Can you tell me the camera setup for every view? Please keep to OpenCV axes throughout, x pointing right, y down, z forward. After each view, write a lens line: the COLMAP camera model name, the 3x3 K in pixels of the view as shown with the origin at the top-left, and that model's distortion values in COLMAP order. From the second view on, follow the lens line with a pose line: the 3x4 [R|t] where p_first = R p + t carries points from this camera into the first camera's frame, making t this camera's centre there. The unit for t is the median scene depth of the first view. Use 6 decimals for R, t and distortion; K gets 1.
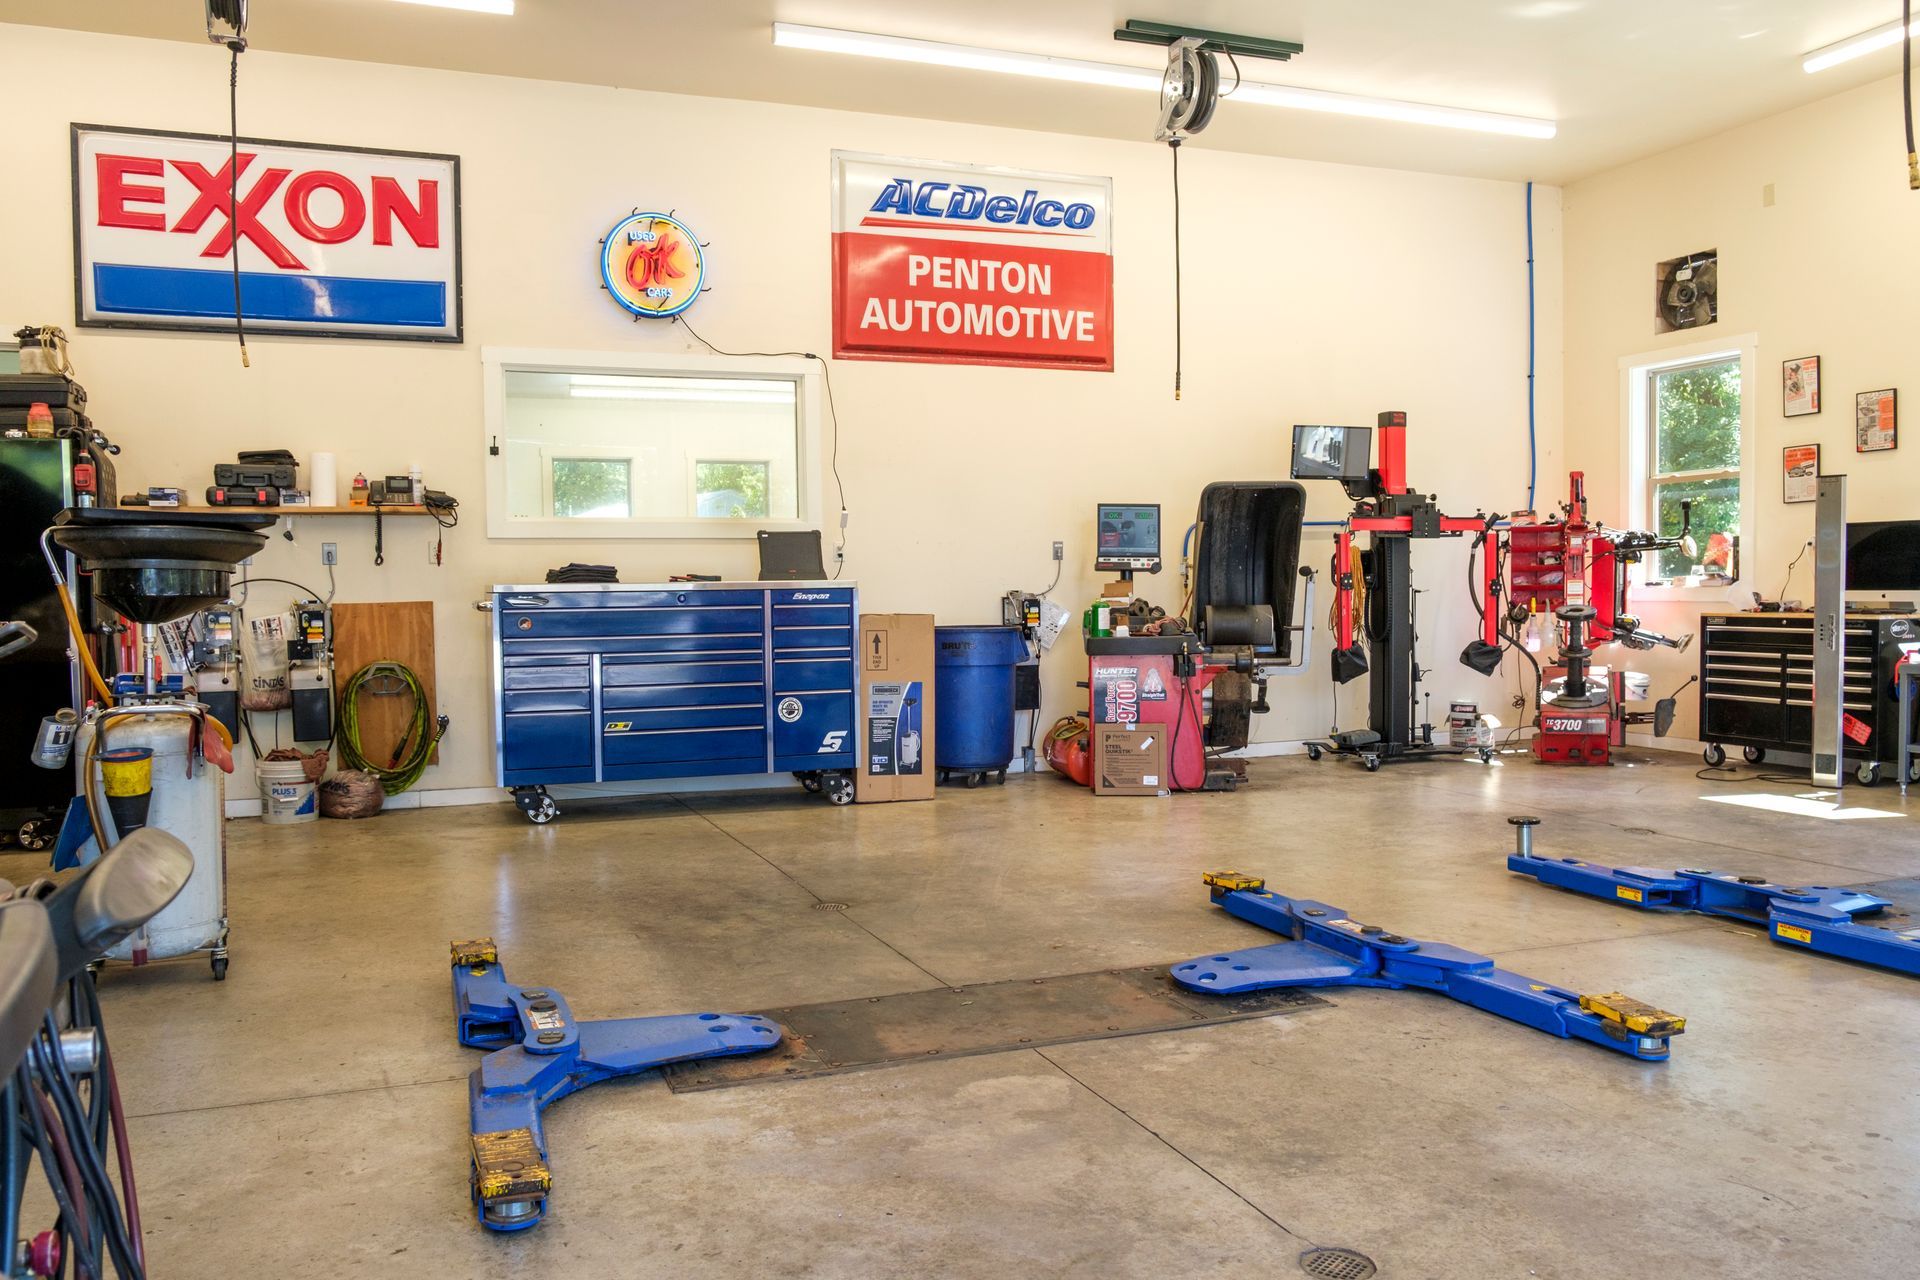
lens RADIAL K [[1487.3, 0, 953.8], [0, 1487.3, 639.2], [0, 0, 1]] dist [-0.027234, 0.026081]
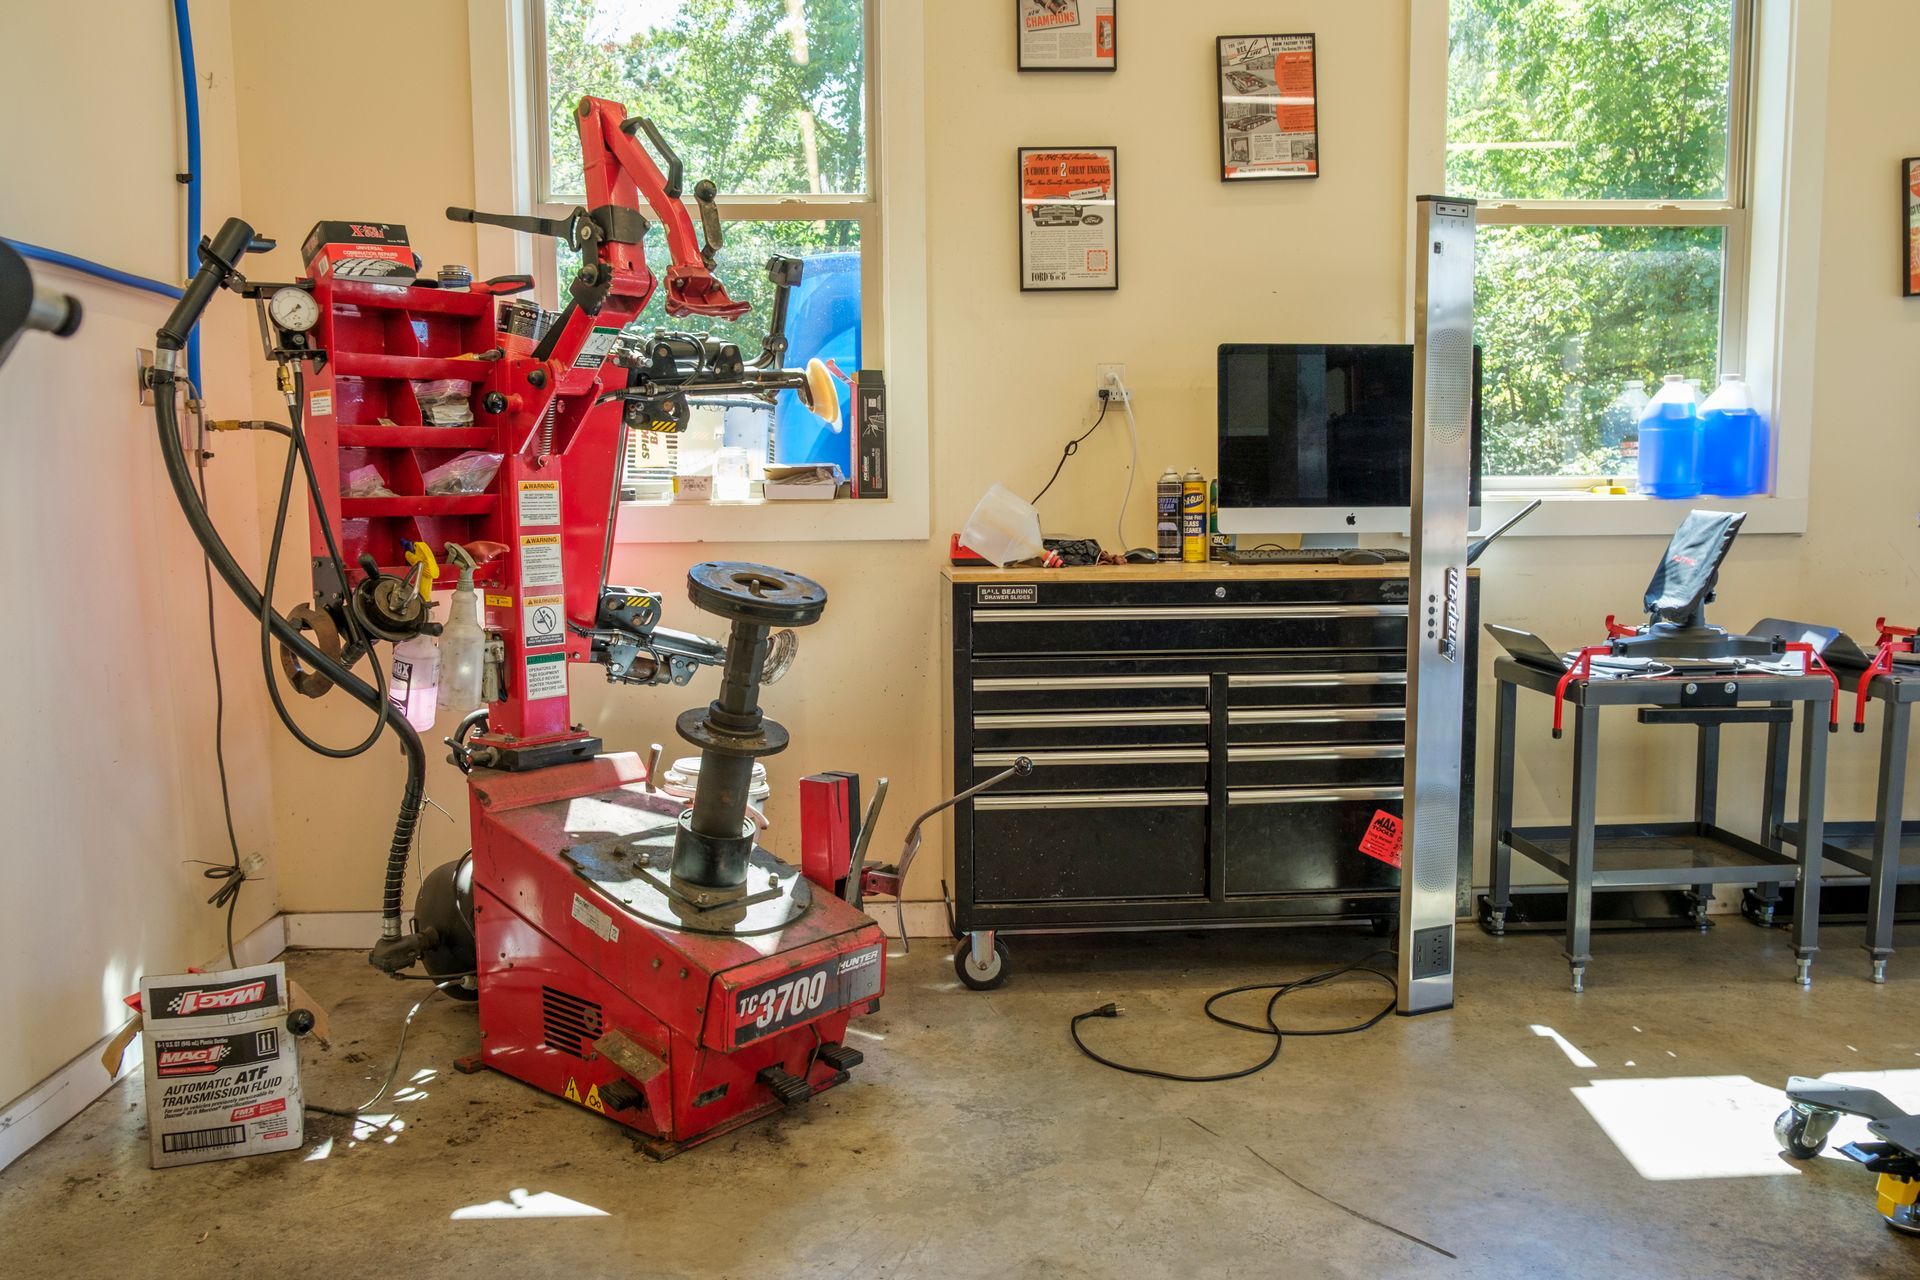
lens RADIAL K [[1487.3, 0, 959.4], [0, 1487.3, 641.0], [0, 0, 1]] dist [-0.027234, 0.026081]
pose [[0.294073, -0.089220, 0.951610, 0.169730], [0.039078, 0.995923, 0.081299, -0.031267], [-0.954984, 0.013280, 0.296361, 0.911801]]
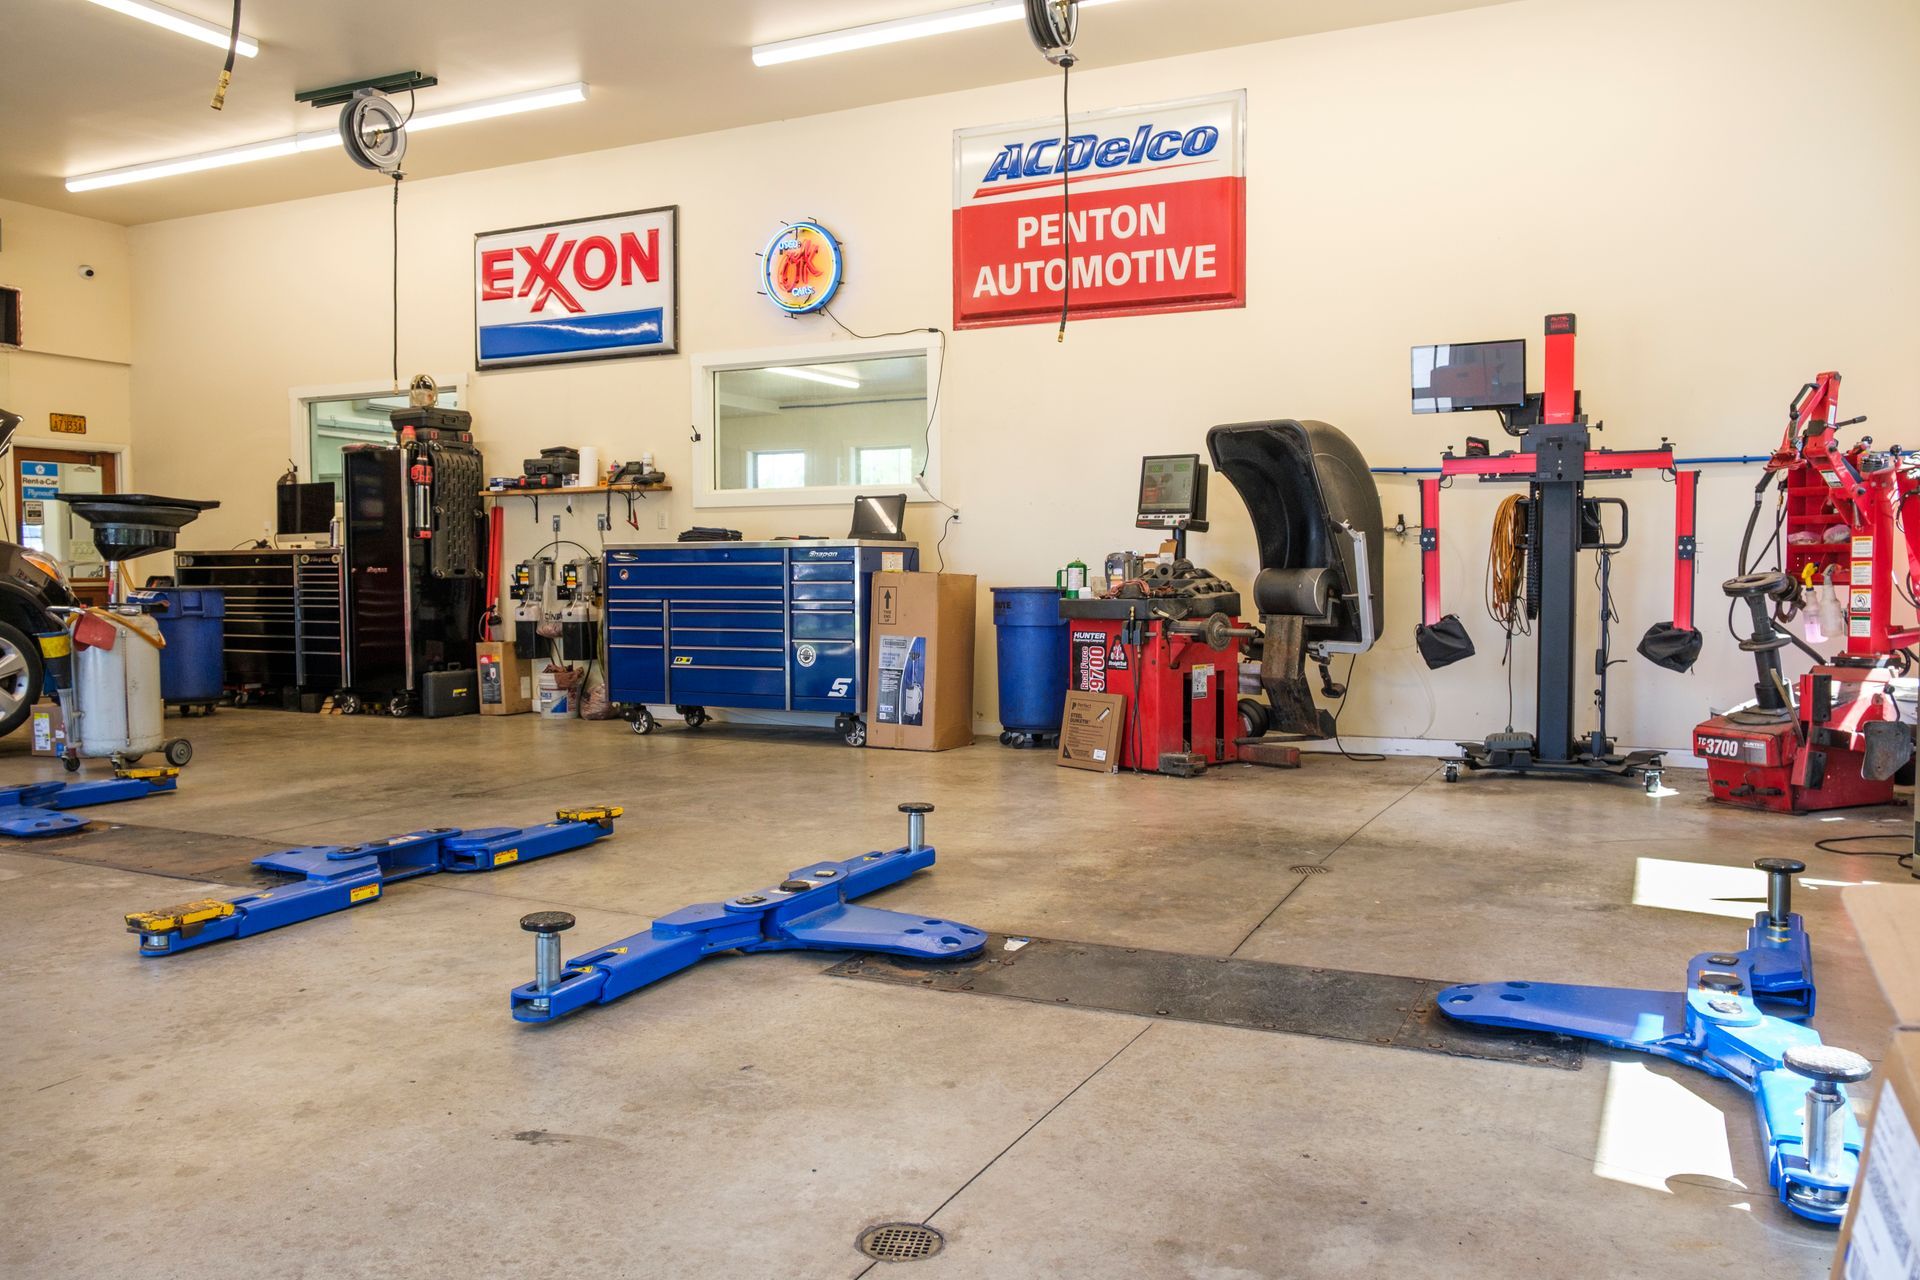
lens RADIAL K [[1487.3, 0, 940.5], [0, 1487.3, 632.1], [0, 0, 1]] dist [-0.027234, 0.026081]
pose [[0.680831, 0.040796, -0.731303, 0.700167], [-0.028819, 0.999167, 0.028909, -0.005164], [0.731873, 0.001394, 0.681440, 0.279237]]
